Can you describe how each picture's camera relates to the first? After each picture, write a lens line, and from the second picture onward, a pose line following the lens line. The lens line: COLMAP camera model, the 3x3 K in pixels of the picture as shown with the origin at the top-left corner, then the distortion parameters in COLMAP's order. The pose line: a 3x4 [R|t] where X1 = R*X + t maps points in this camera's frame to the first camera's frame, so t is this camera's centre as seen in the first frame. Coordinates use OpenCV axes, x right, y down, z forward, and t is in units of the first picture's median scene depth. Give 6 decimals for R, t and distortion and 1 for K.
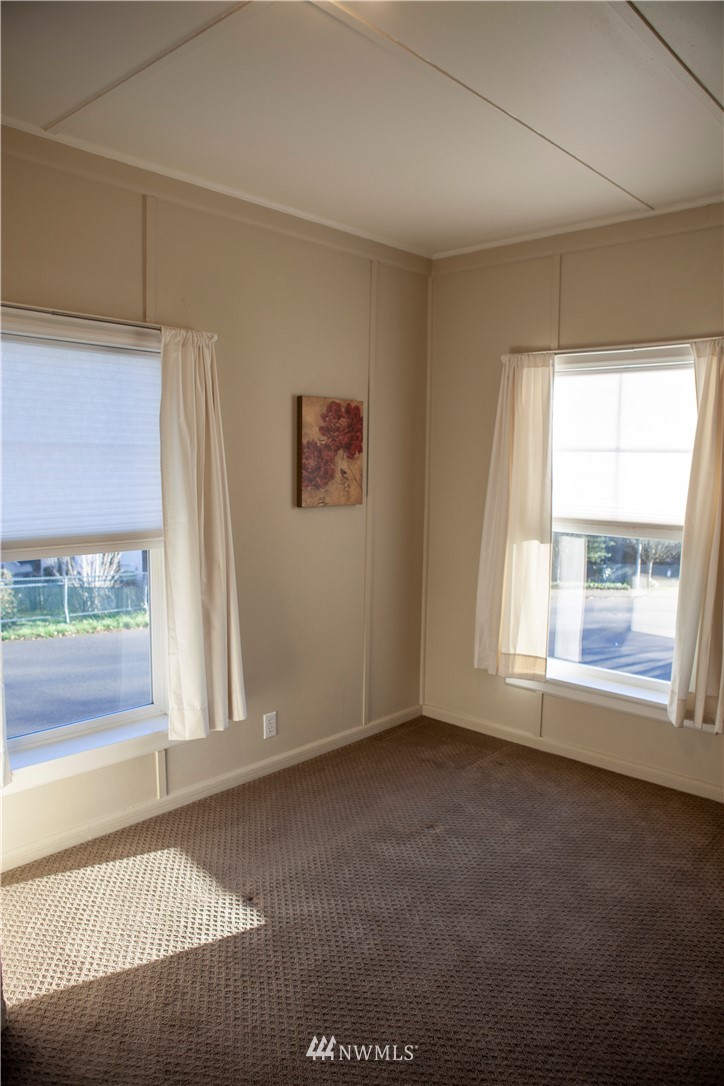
lens RADIAL K [[765.5, 0, 360.8], [0, 765.5, 559.5], [0, 0, 1]] dist [-0.000442, 0.010376]
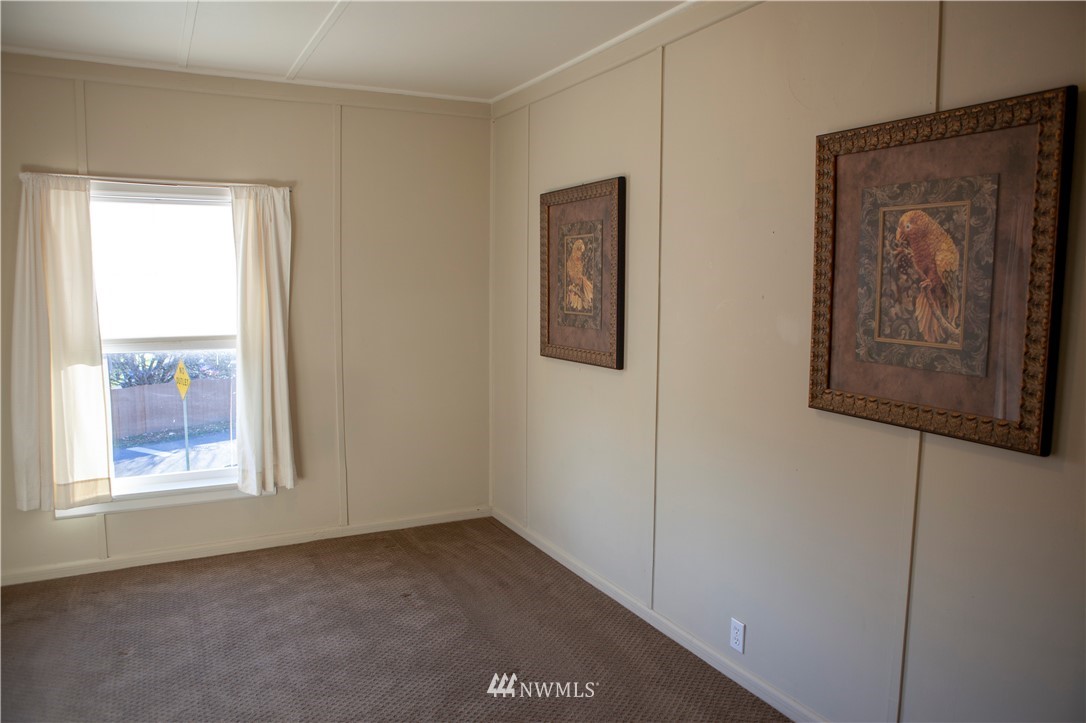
lens RADIAL K [[765.5, 0, 546.4], [0, 765.5, 373.3], [0, 0, 1]] dist [-0.000442, 0.010376]
pose [[0.396733, -0.132091, 0.908380, -0.448869], [0.127875, 0.987896, 0.087805, -0.023556], [-0.908984, 0.081324, 0.408822, 0.046483]]
